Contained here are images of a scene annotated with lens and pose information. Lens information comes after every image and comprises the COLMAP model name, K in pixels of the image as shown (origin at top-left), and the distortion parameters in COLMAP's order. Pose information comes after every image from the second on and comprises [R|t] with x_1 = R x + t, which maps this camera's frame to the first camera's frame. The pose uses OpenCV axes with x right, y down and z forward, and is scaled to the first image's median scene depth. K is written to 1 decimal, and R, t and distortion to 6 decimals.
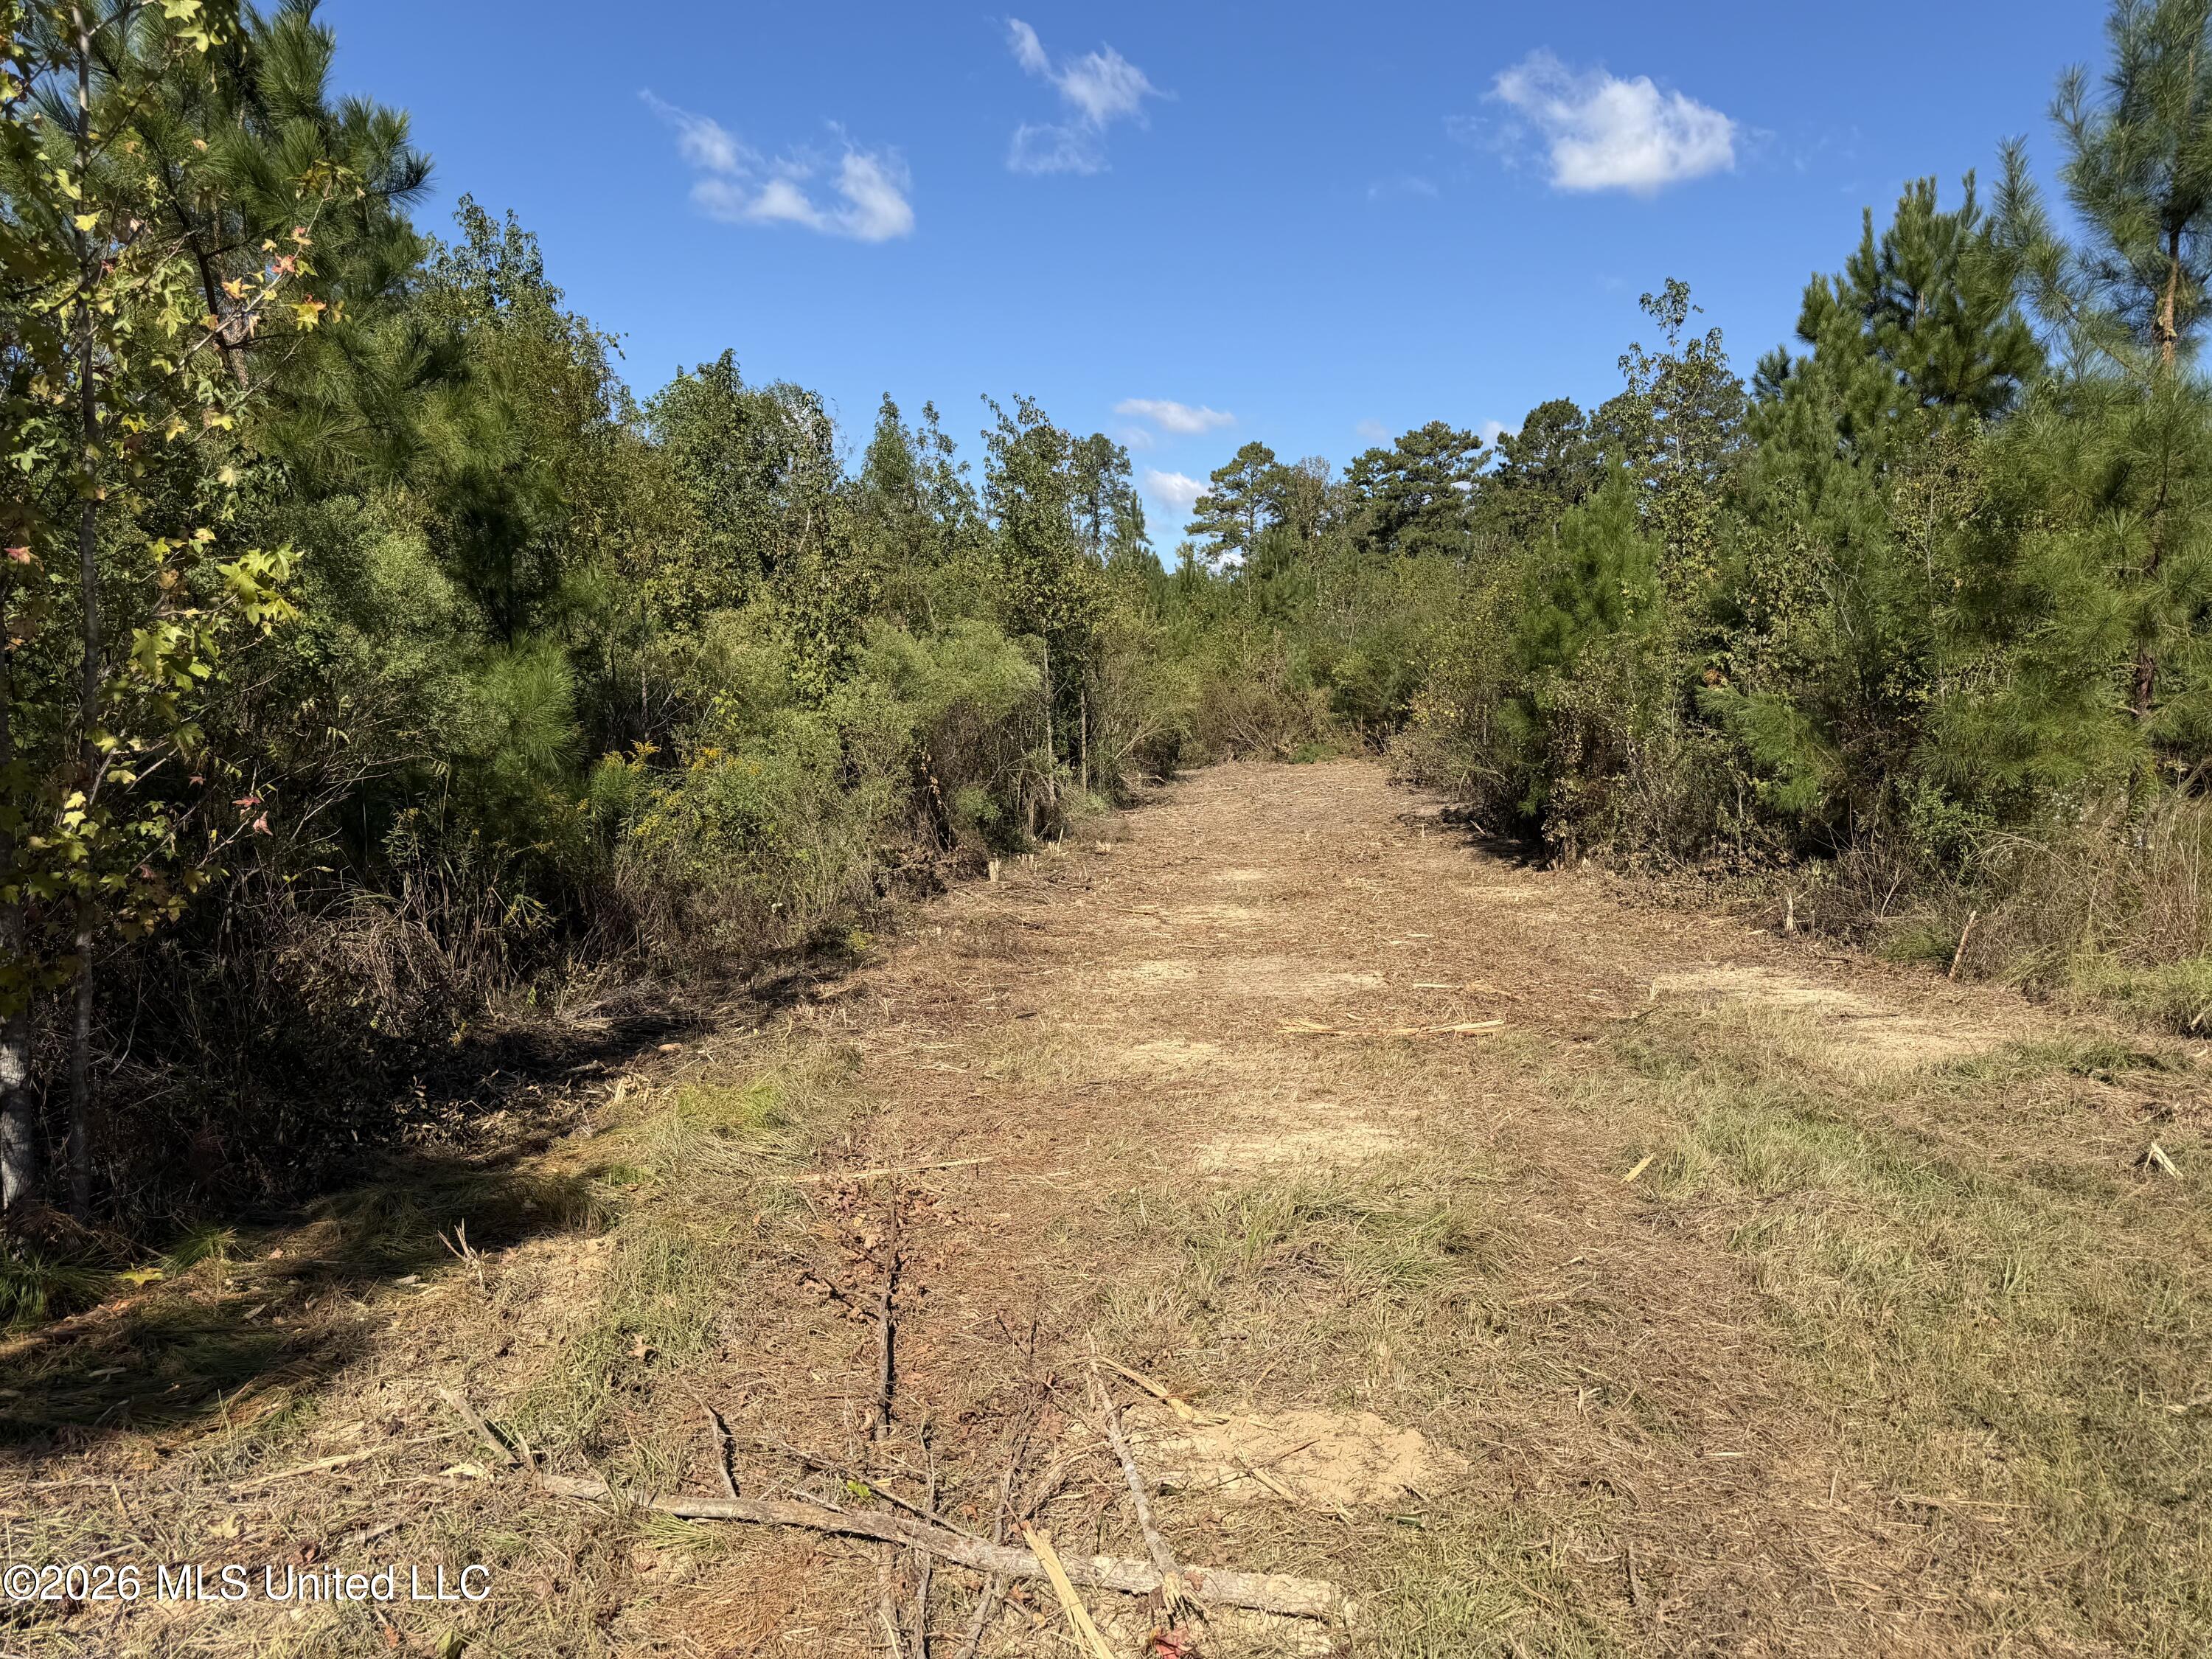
lens RADIAL K [[1544.2, 0, 1107.5], [0, 1544.2, 828.3], [0, 0, 1]] dist [0.007737, 0.000805]
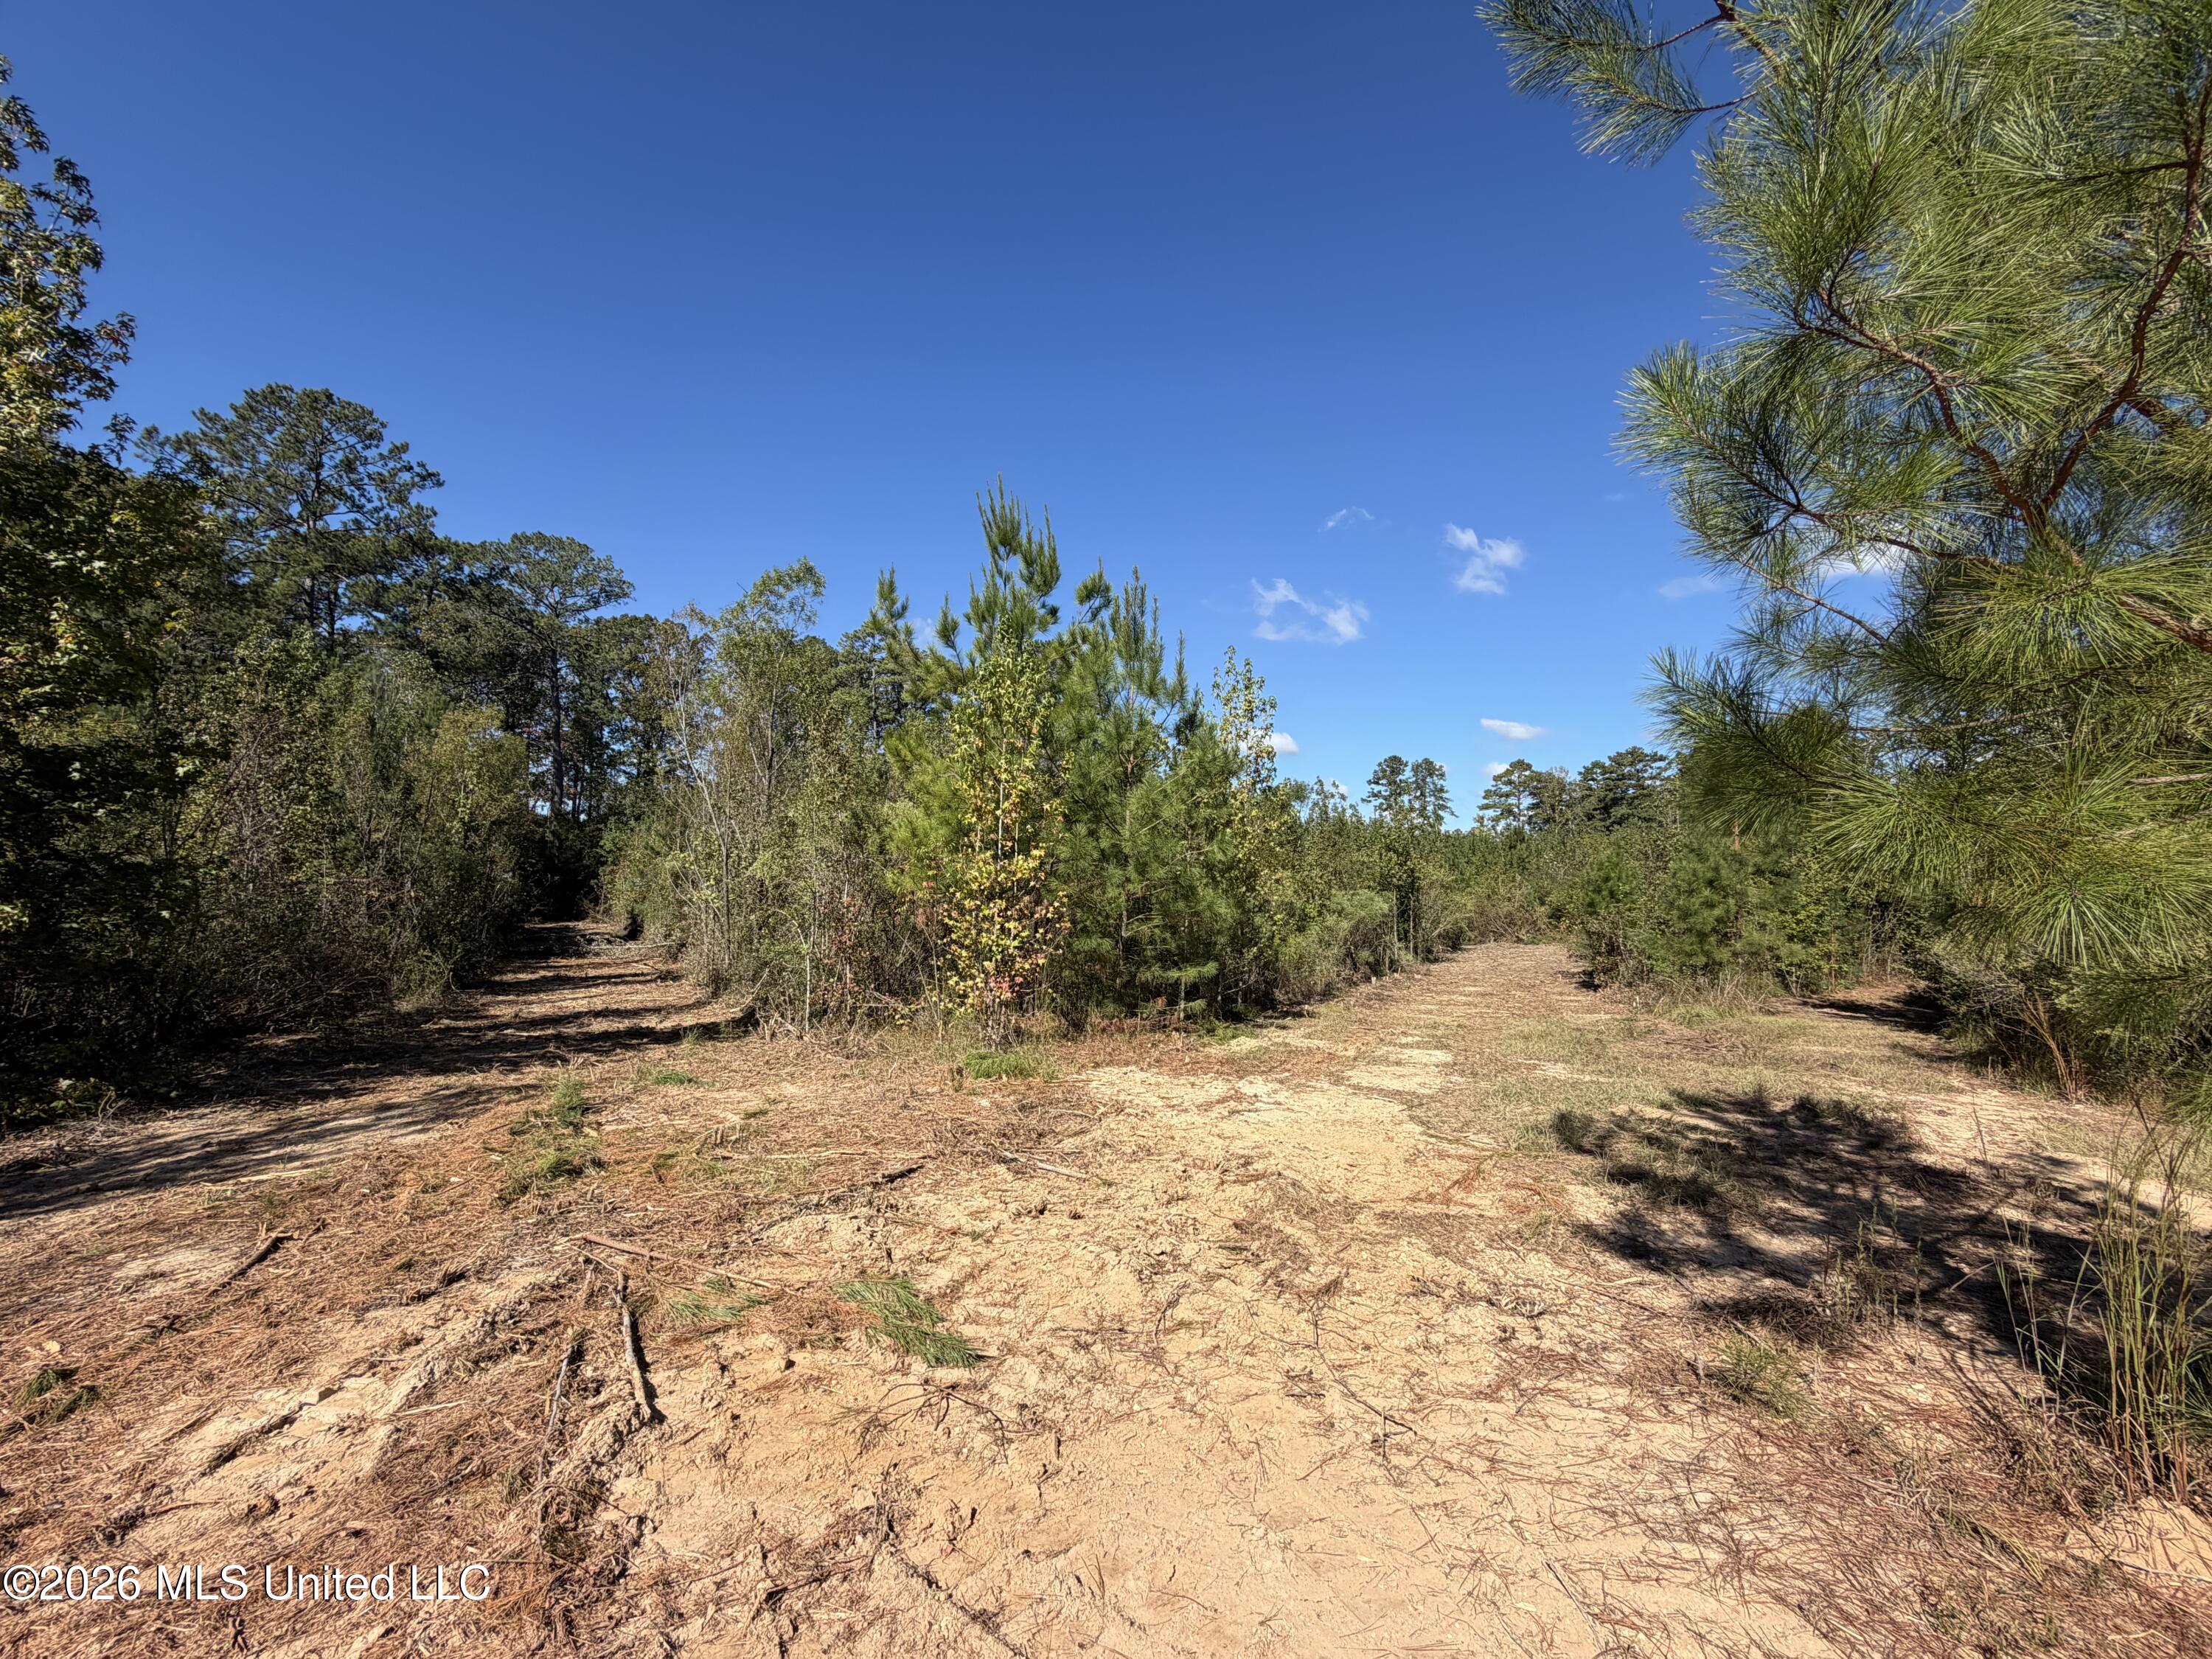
lens RADIAL K [[897.9, 0, 1115.6], [0, 897.9, 829.2], [0, 0, 1]] dist [-0.000727, 0.000135]
pose [[0.941988, 0.002763, -0.335637, 0.004752], [-0.054265, 0.988065, -0.144165, 0.002339], [0.331232, 0.154015, 0.930895, -0.105373]]
